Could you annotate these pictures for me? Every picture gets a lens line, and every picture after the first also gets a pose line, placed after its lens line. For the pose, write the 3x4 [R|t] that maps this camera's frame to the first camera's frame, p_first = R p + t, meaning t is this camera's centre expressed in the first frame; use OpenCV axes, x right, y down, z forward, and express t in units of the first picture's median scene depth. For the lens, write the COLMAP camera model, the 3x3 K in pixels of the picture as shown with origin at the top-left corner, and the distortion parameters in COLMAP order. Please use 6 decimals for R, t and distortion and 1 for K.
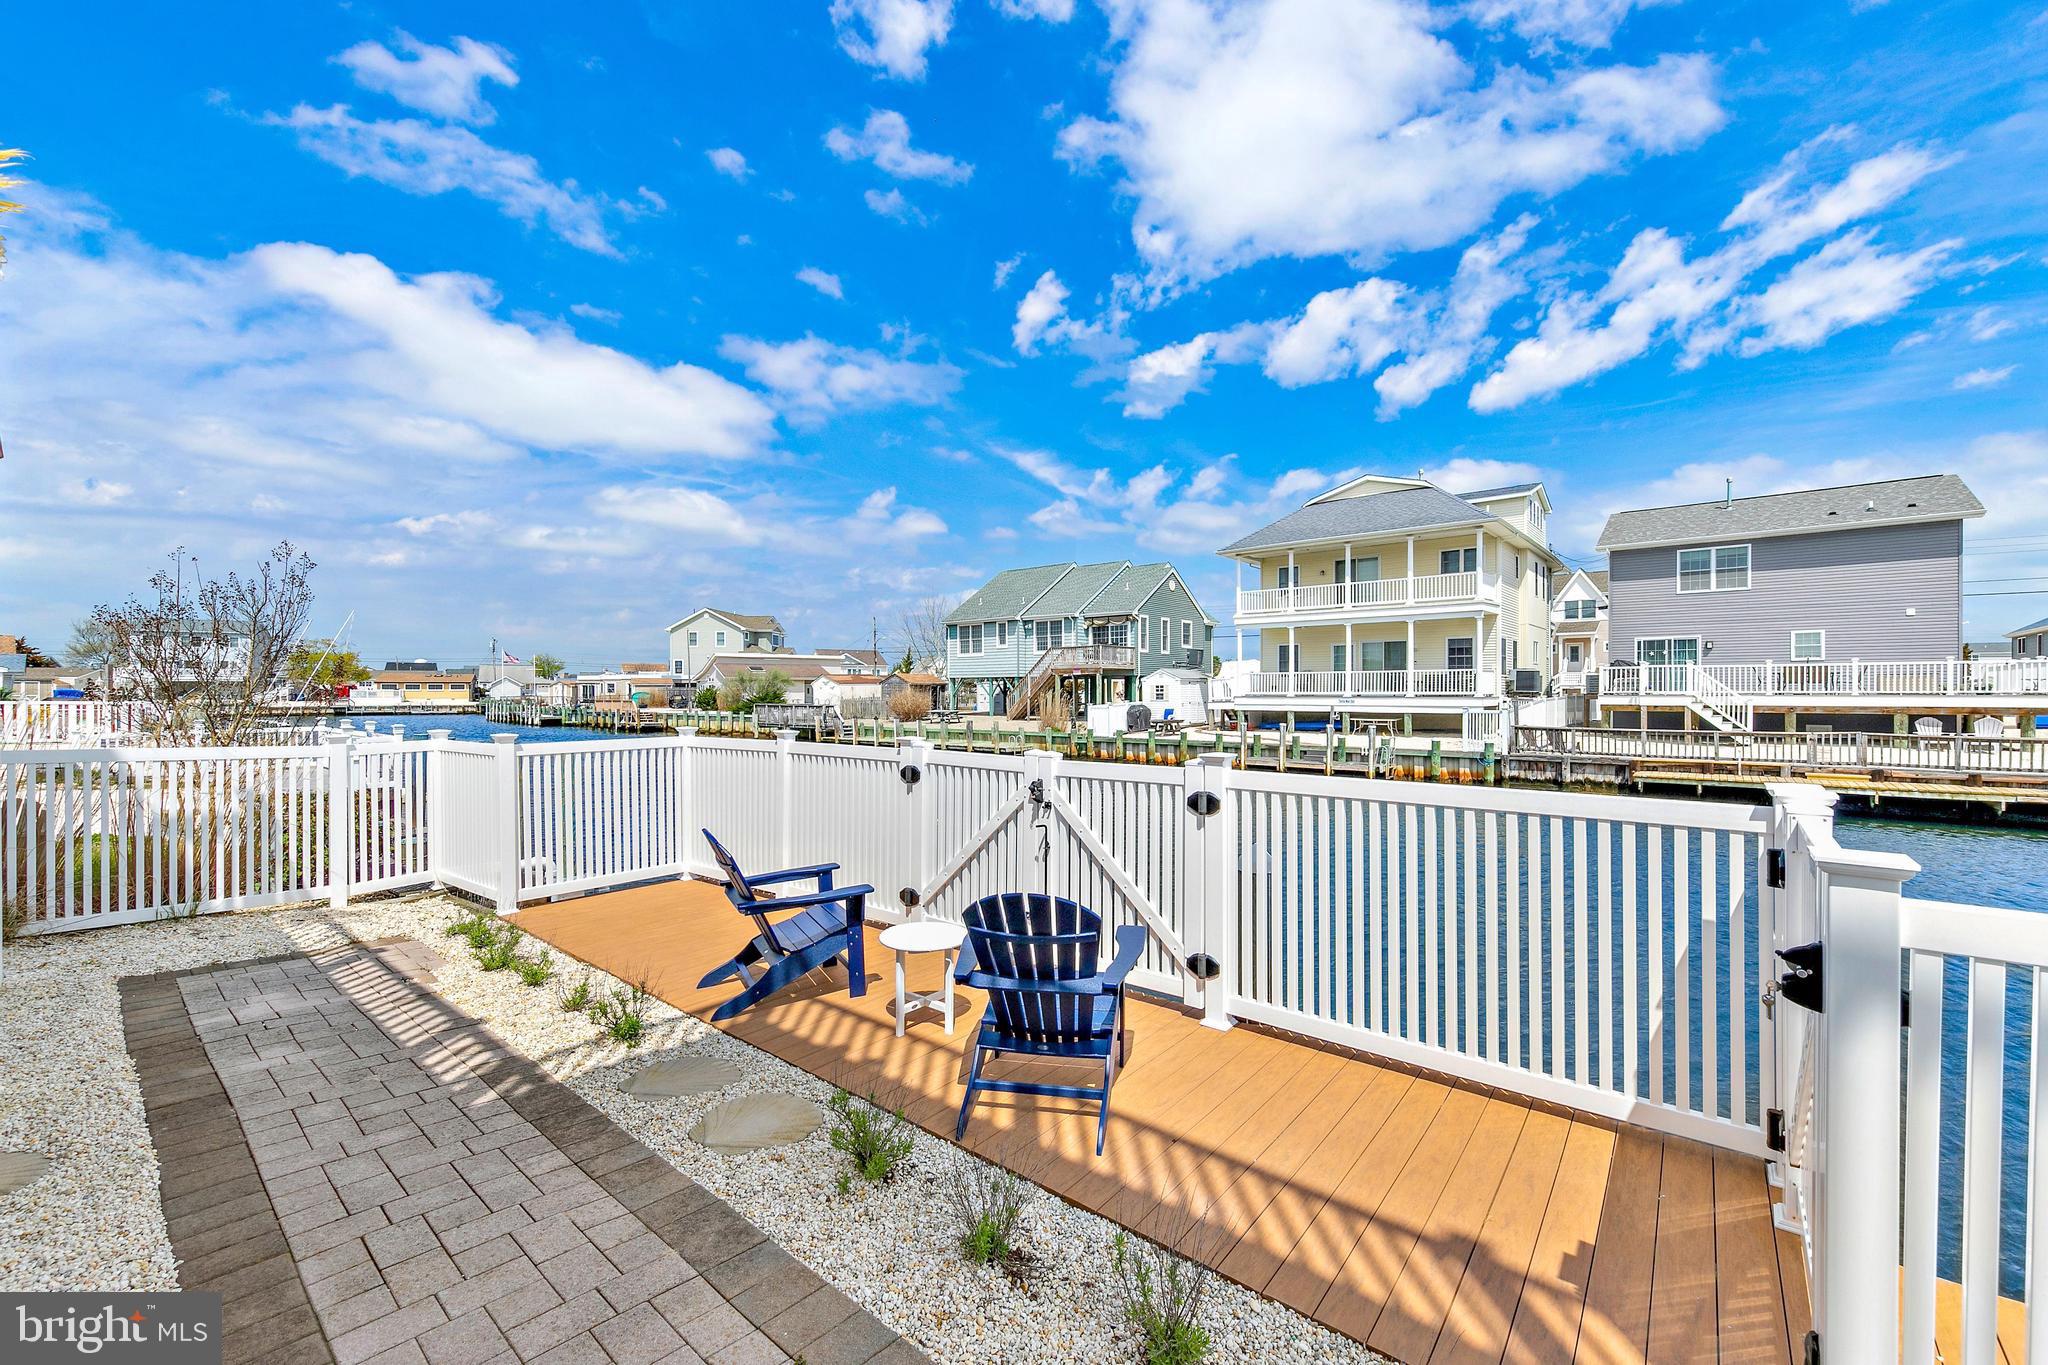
lens RADIAL K [[818.7, 0, 1027.8], [0, 818.7, 694.1], [0, 0, 1]] dist [-0.000234, -0.000689]
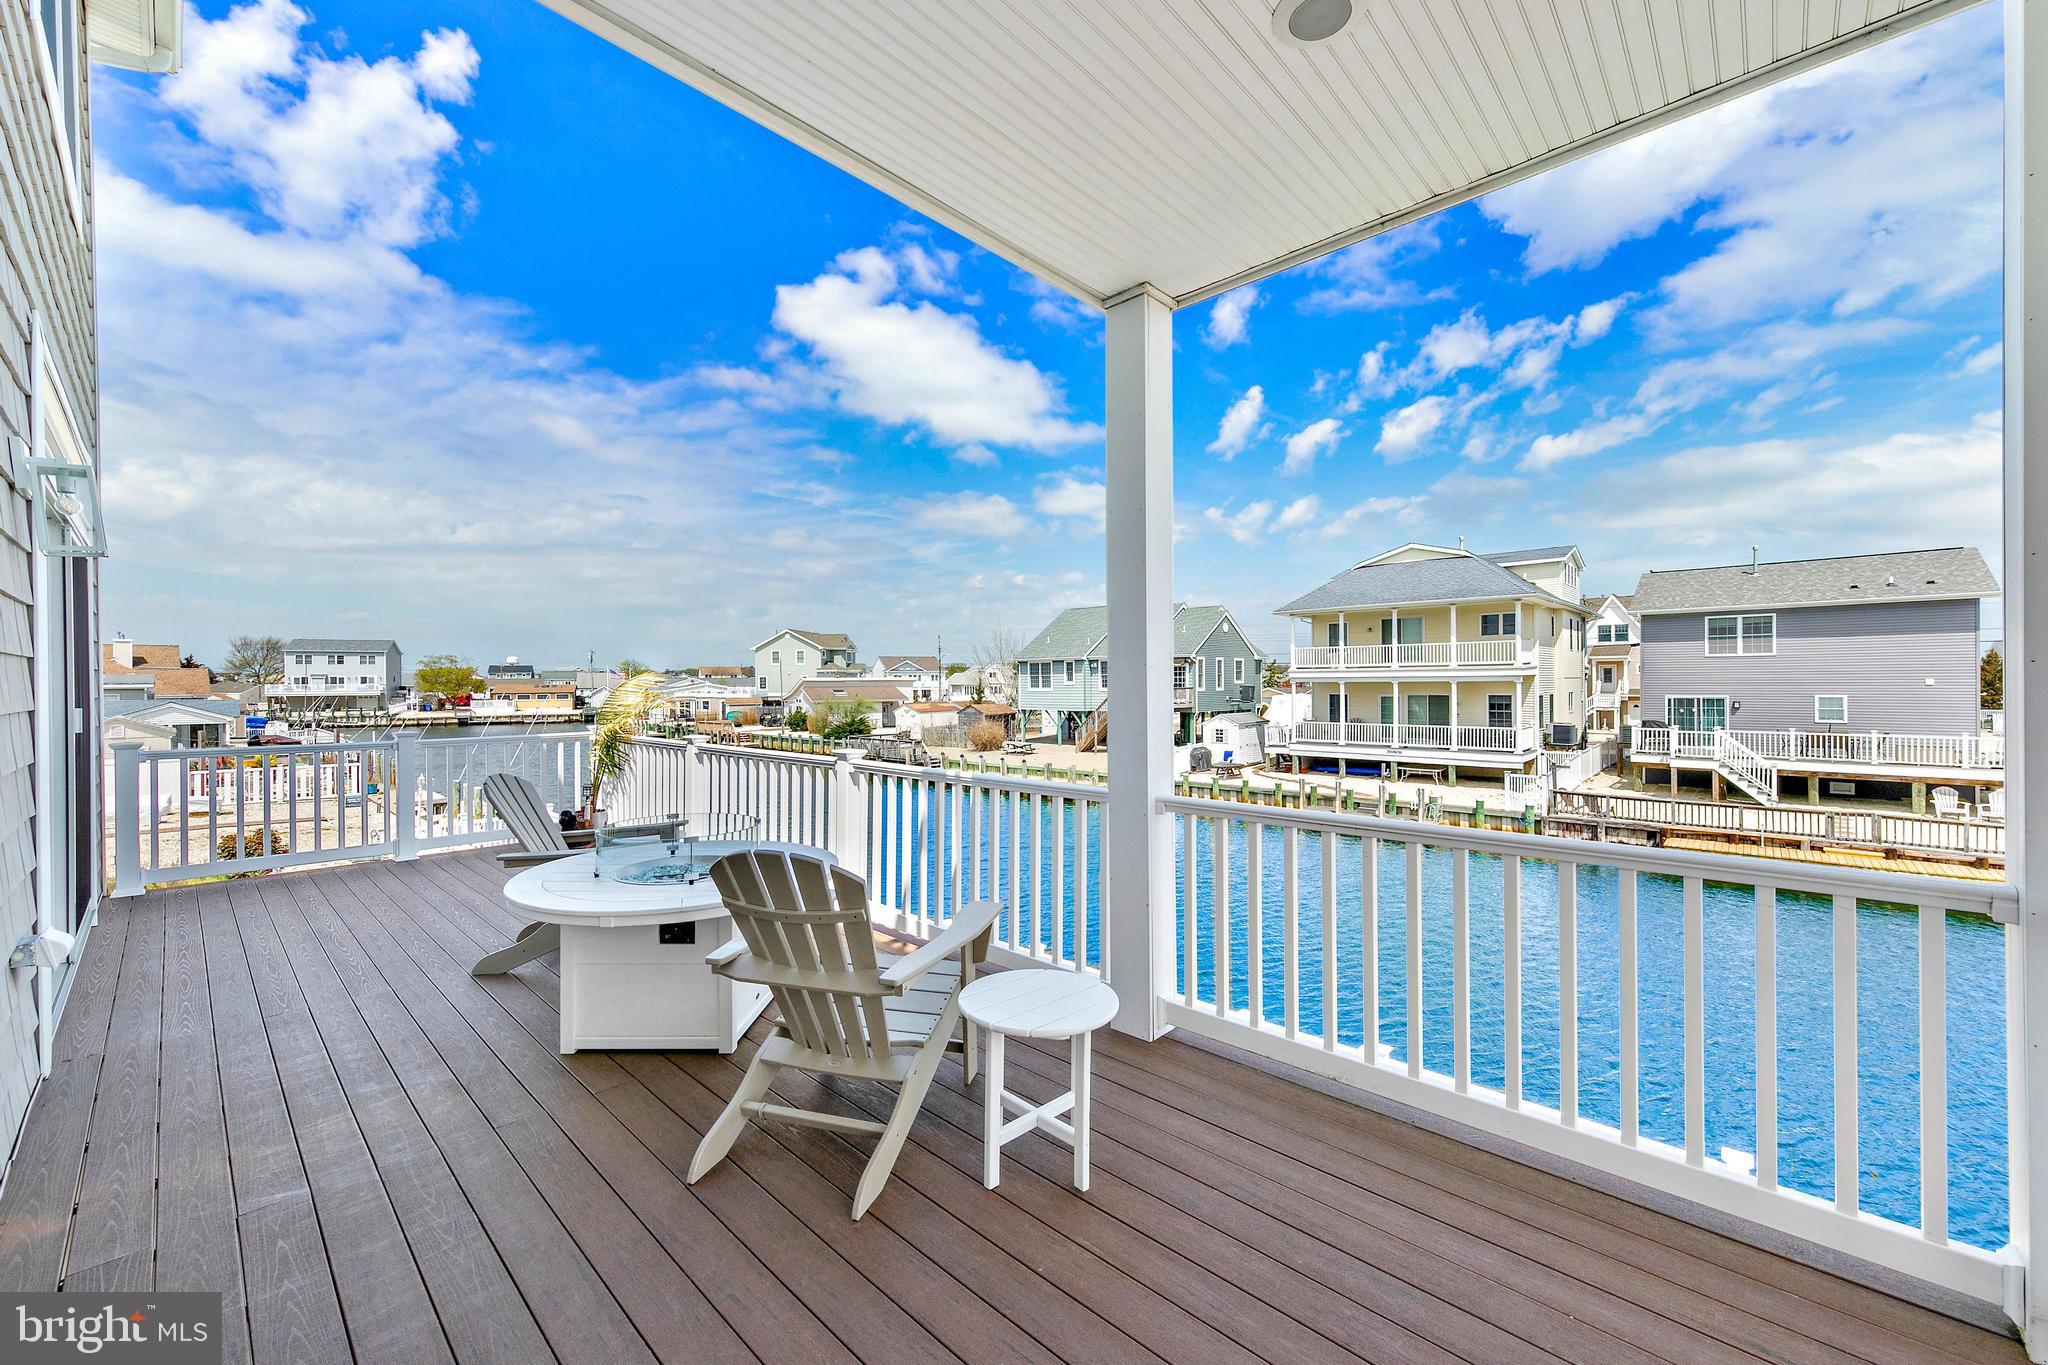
lens RADIAL K [[778.5, 0, 1026.2], [0, 778.5, 681.4], [0, 0, 1]] dist [-0.000605, 0.000278]
pose [[0.998578, -0.006190, -0.052951, -0.049440], [0.006021, 0.999976, -0.003357, -0.082670], [0.052971, 0.003033, 0.998591, -0.074307]]
